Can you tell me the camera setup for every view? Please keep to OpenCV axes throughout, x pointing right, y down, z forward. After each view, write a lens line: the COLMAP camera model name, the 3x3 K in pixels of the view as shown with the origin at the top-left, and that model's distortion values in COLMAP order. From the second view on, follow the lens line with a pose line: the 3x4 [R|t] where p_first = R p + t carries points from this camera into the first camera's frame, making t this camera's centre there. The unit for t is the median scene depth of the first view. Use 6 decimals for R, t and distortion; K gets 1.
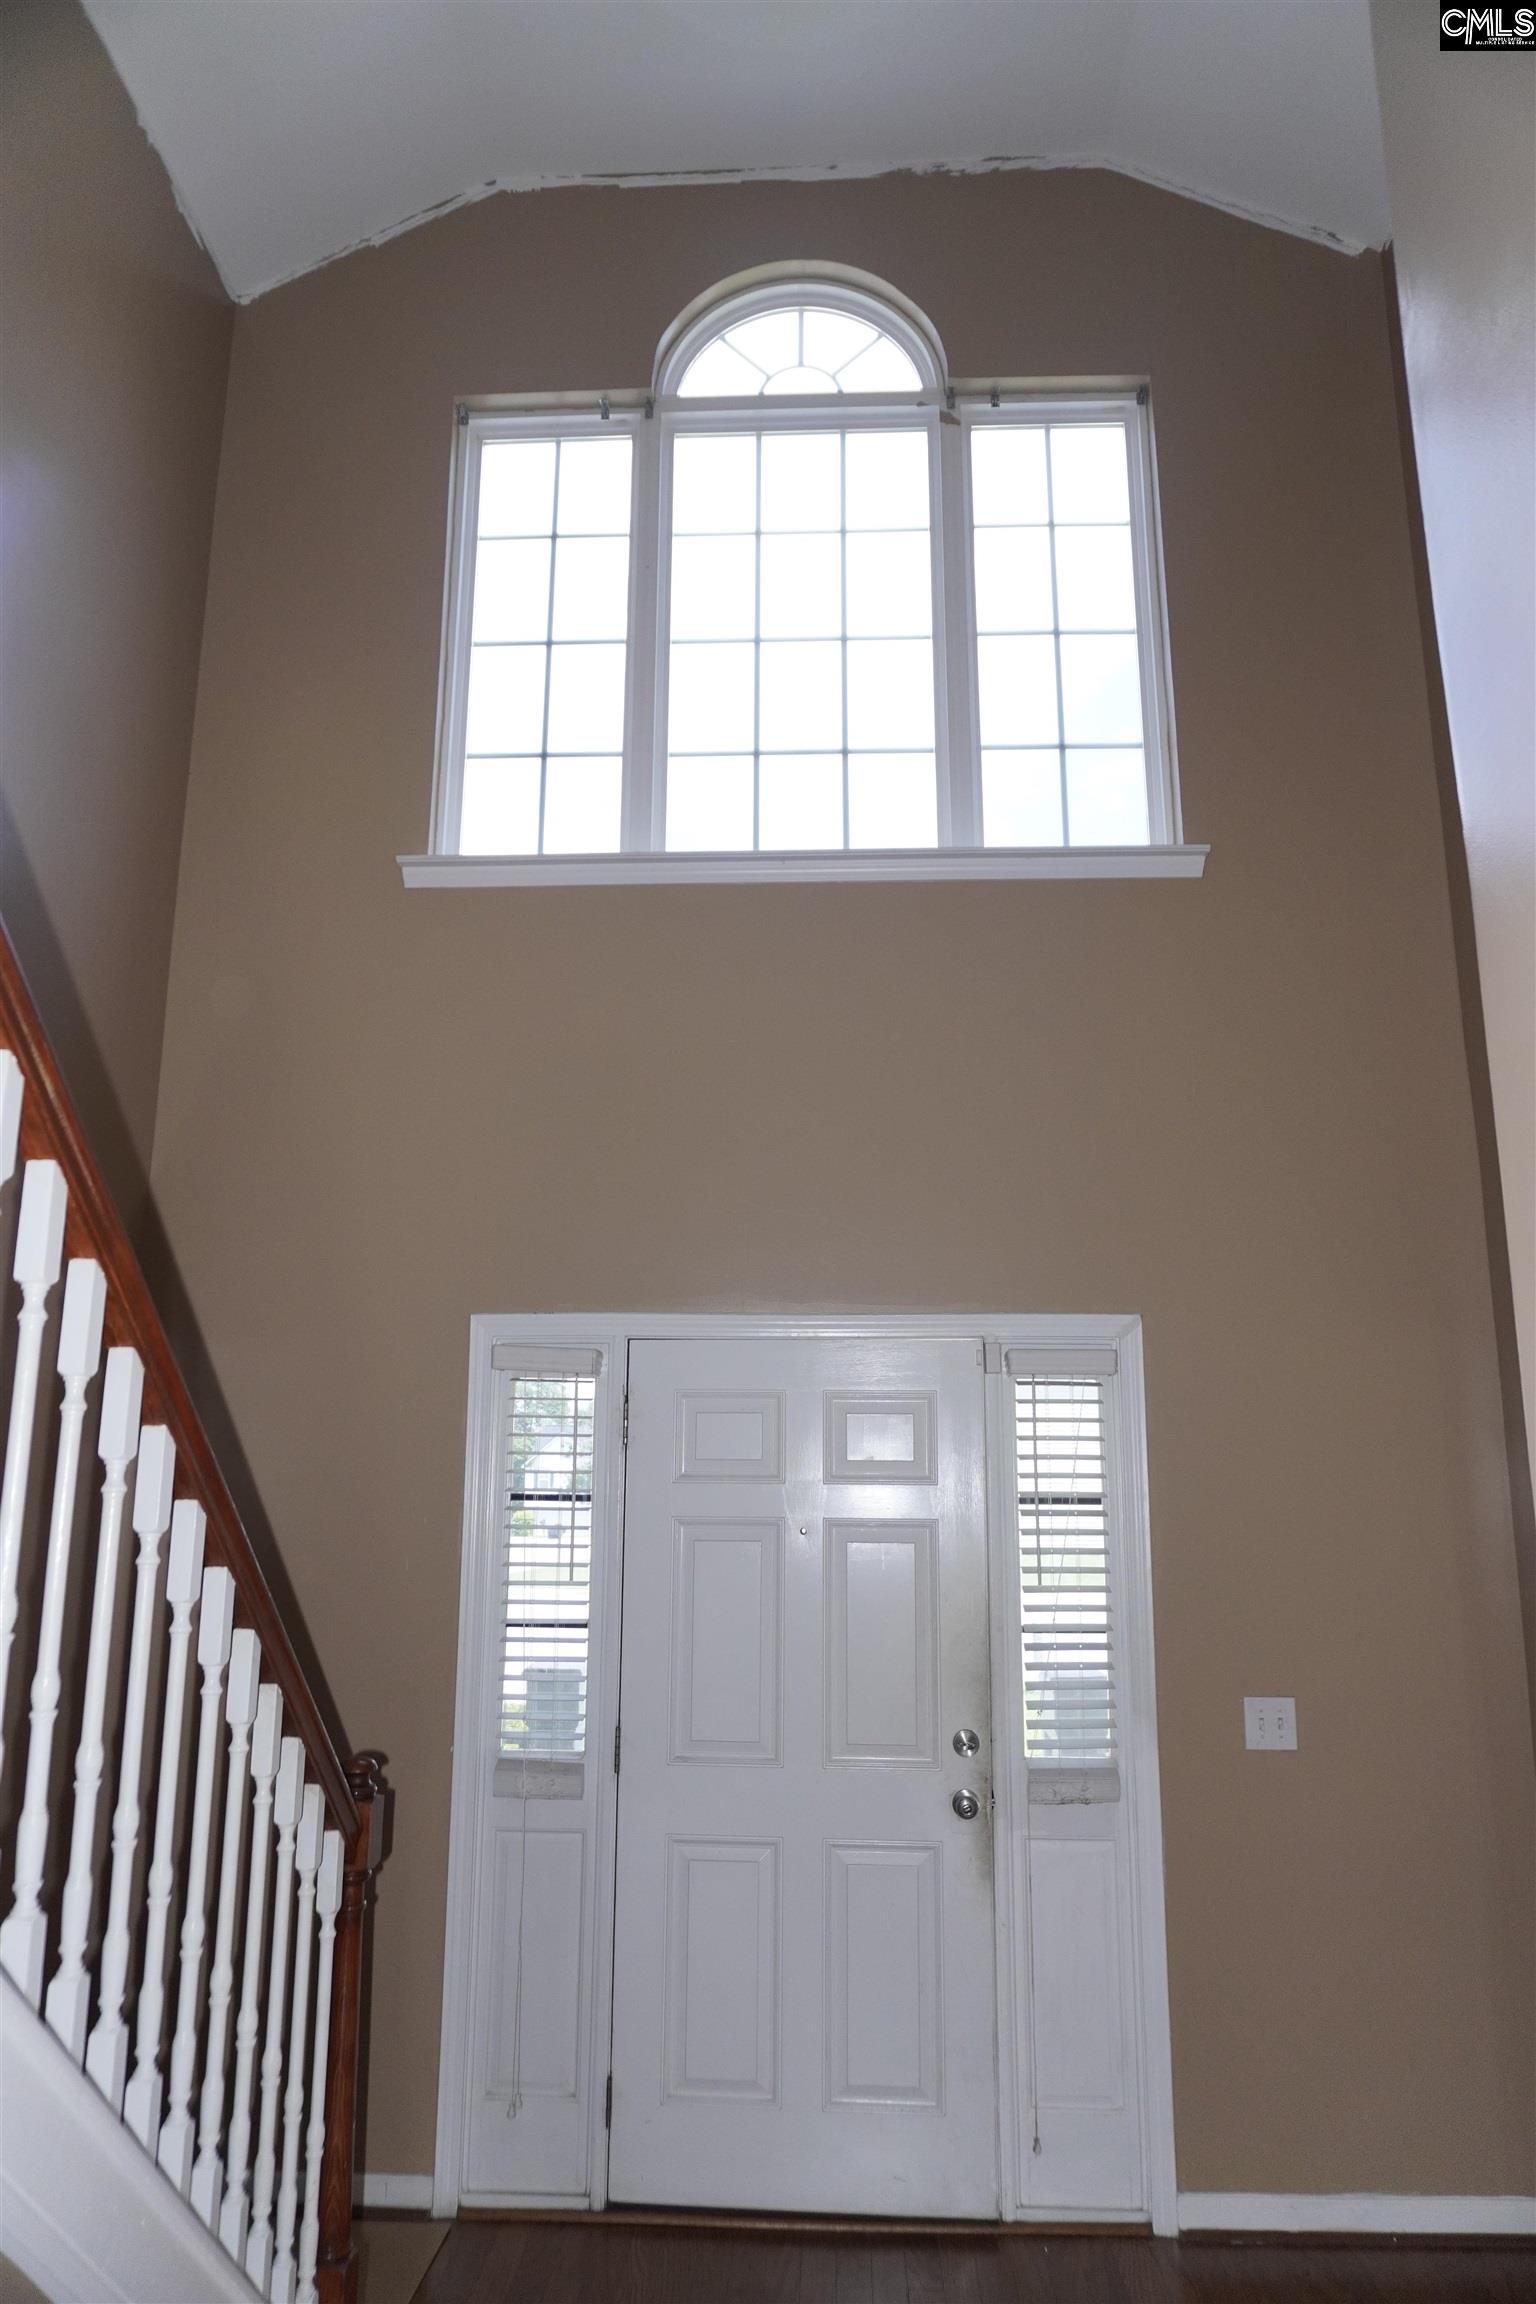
lens RADIAL K [[1566.6, 0, 782.6], [0, 1566.6, 1143.7], [0, 0, 1]] dist [-0.041674, 0.036499]
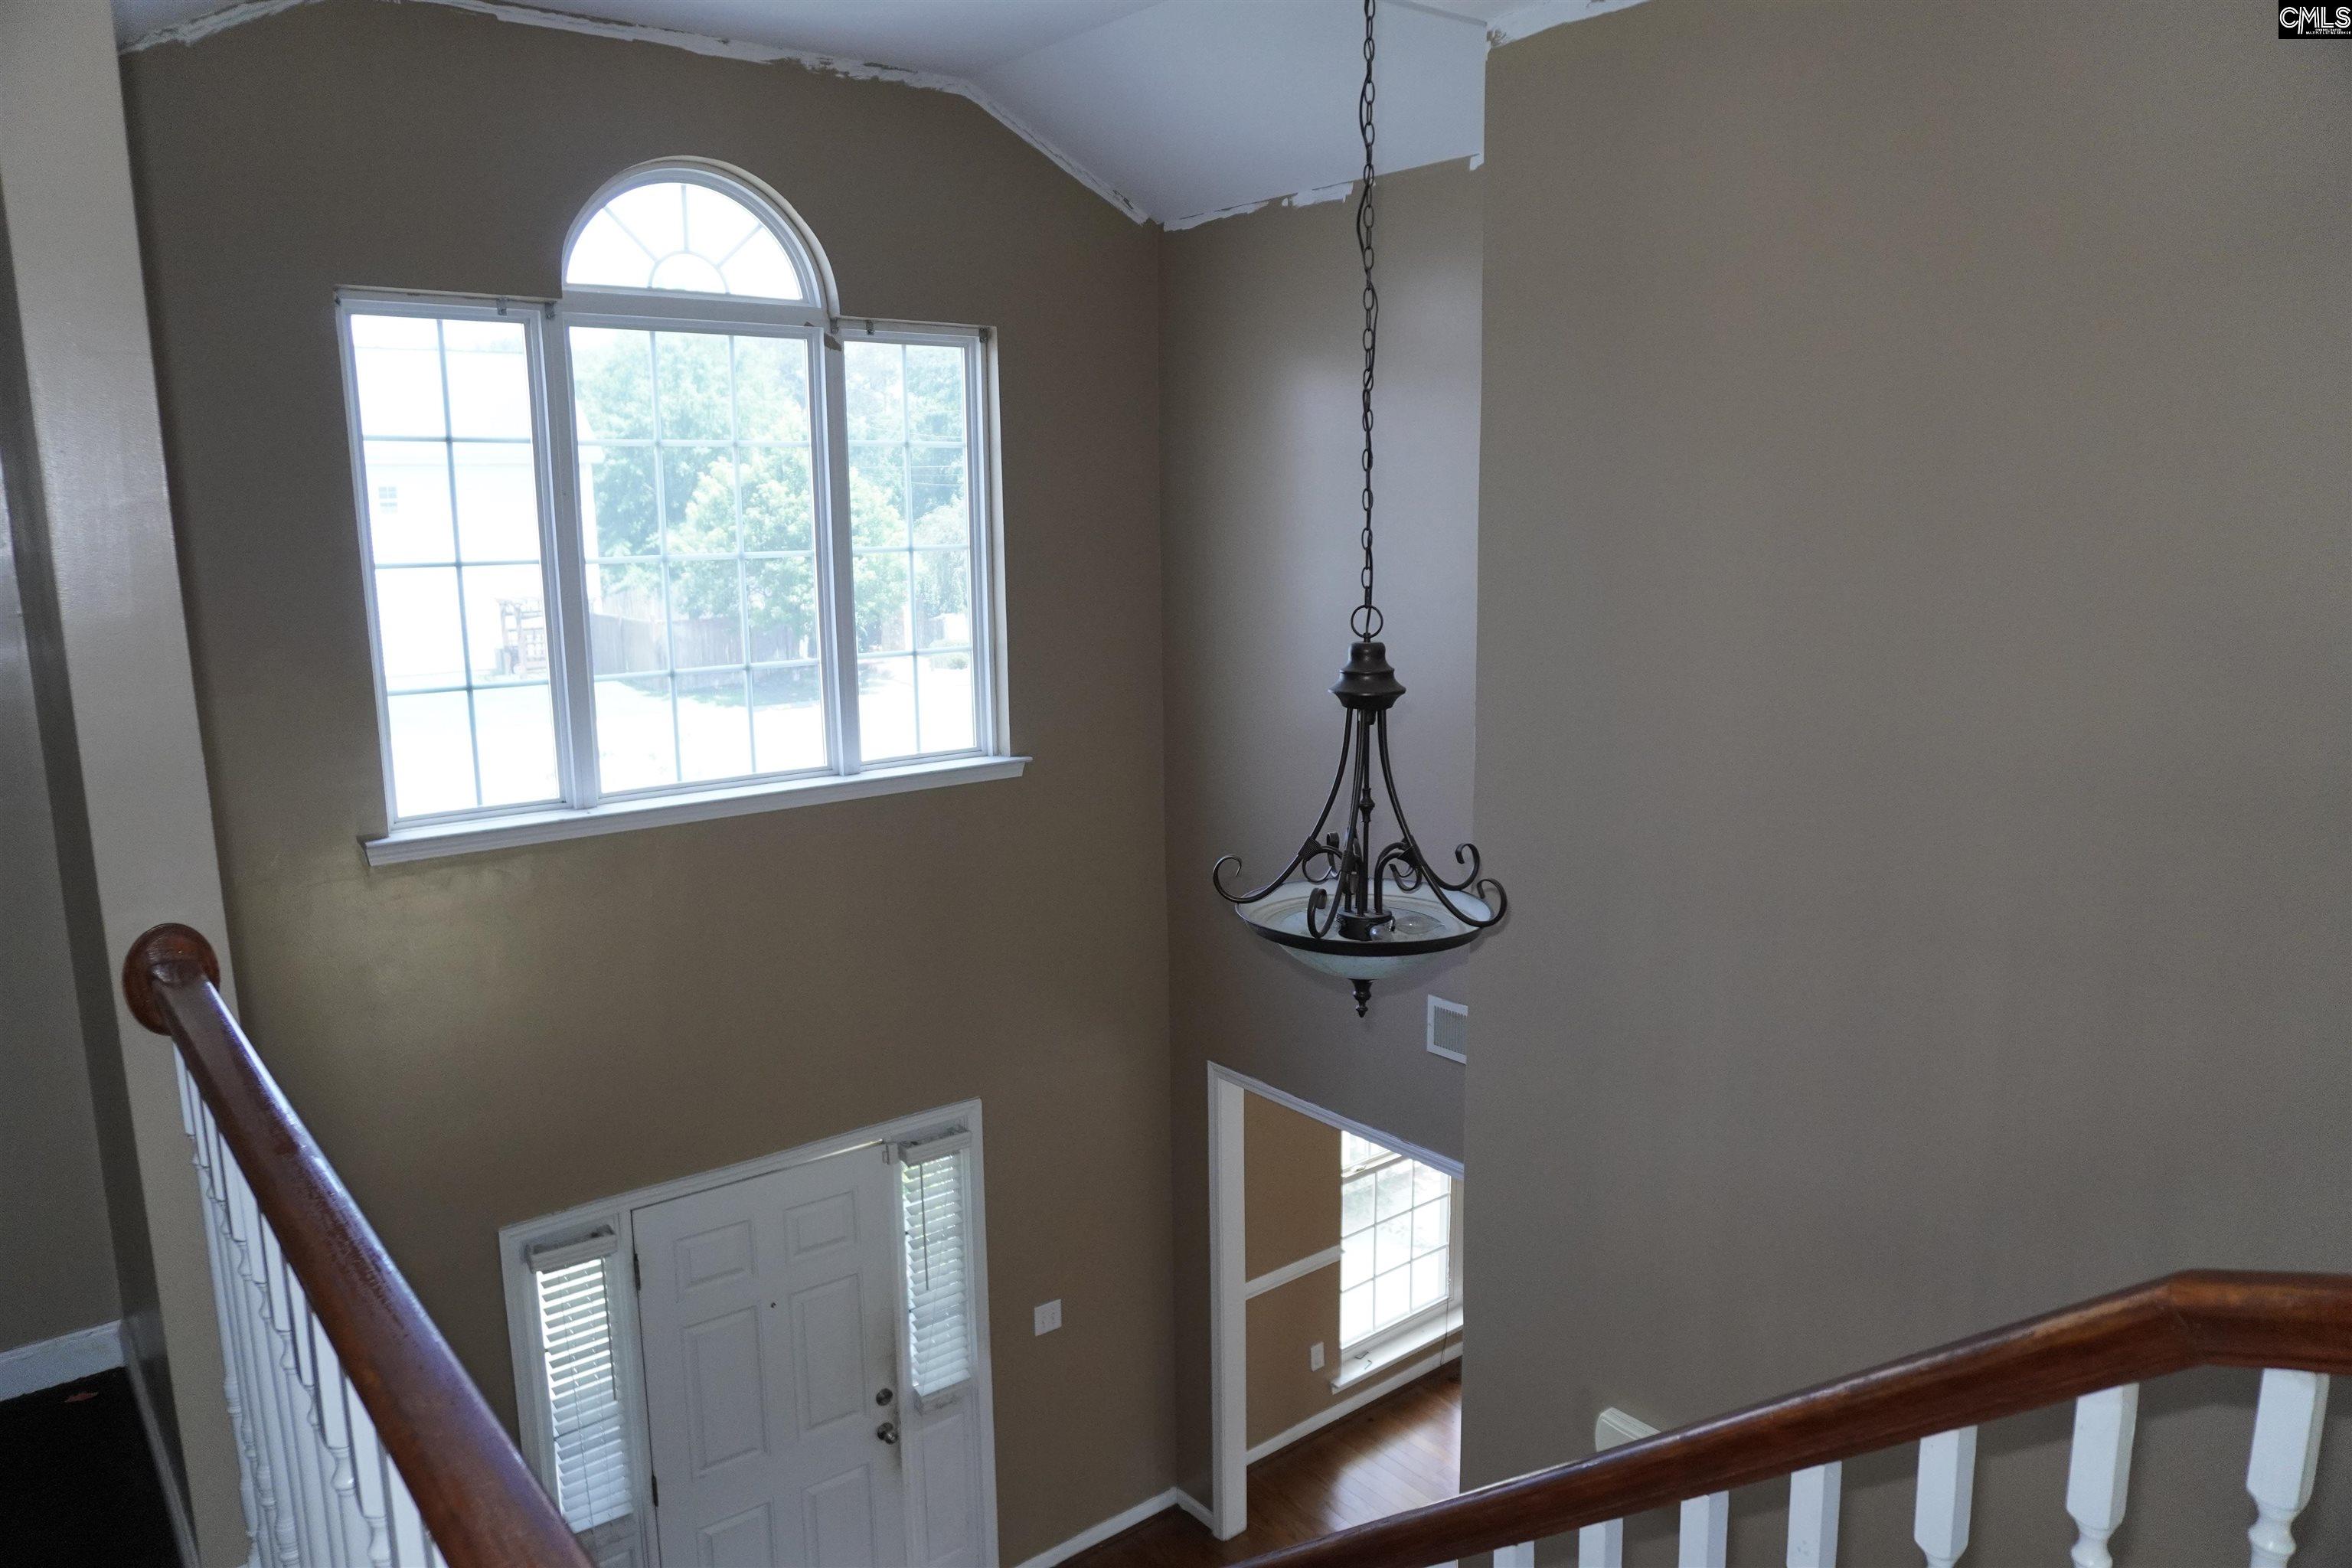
lens RADIAL K [[1599.2, 0, 1174.5], [0, 1599.2, 769.2], [0, 0, 1]] dist [-0.041674, 0.036499]
pose [[0.751030, -0.128456, 0.647652, -0.470976], [-0.132553, 0.931589, 0.338484, -0.591307], [-0.646826, -0.340060, 0.682624, -0.021406]]
